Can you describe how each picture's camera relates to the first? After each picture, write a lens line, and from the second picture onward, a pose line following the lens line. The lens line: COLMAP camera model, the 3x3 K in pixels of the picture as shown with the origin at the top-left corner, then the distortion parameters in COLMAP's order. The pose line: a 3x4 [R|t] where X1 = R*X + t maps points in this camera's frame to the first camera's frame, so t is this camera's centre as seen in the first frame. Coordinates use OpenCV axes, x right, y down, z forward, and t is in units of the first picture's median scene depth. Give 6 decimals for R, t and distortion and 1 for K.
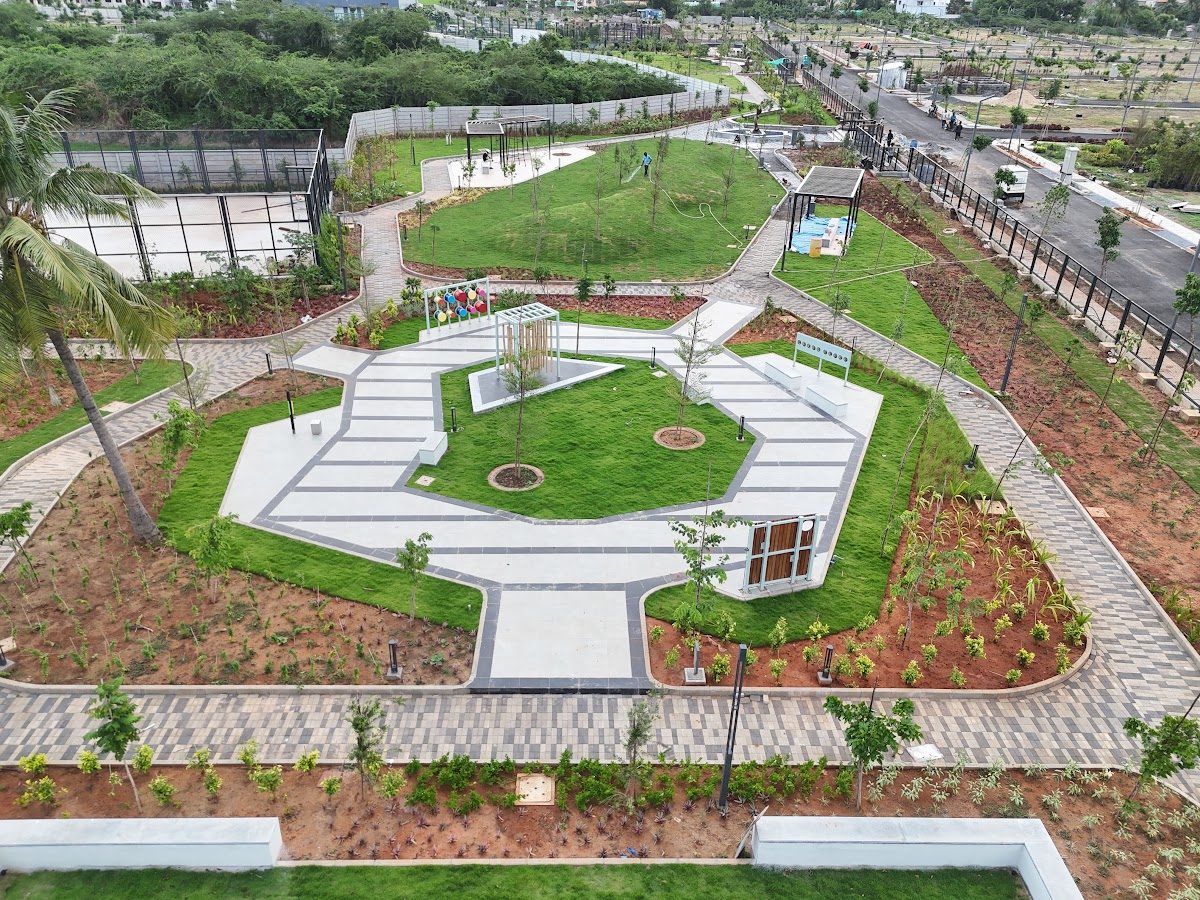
lens RADIAL K [[867.2, 0, 600.0], [0, 867.2, 450.0], [0, 0, 1]] dist [0.069290, -0.061373]
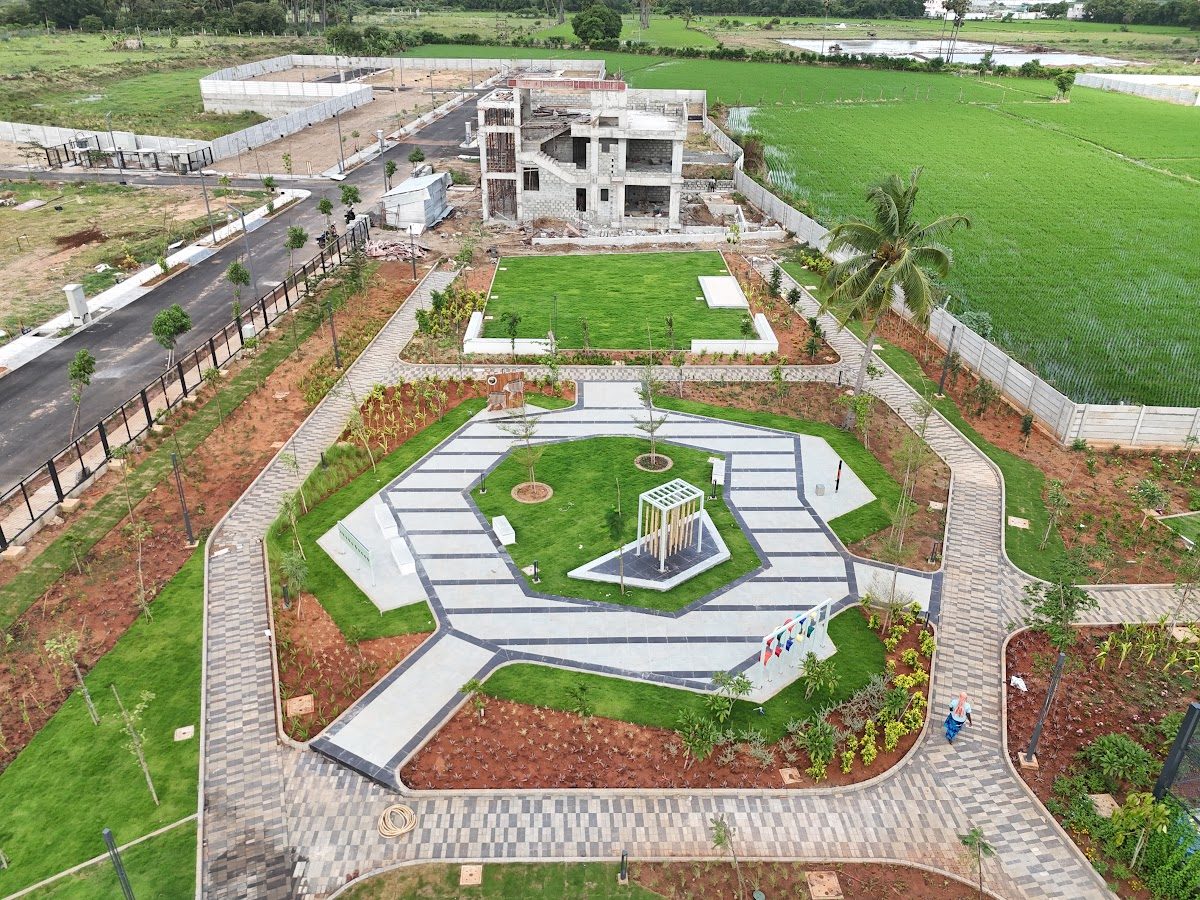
lens RADIAL K [[867.2, 0, 600.0], [0, 867.2, 450.0], [0, 0, 1]] dist [0.069290, -0.061373]
pose [[-0.999486, -0.027791, -0.015973, 0.016161], [-0.028599, 0.548061, 0.835949, -1.120330], [-0.014477, 0.835976, -0.548575, 1.674637]]
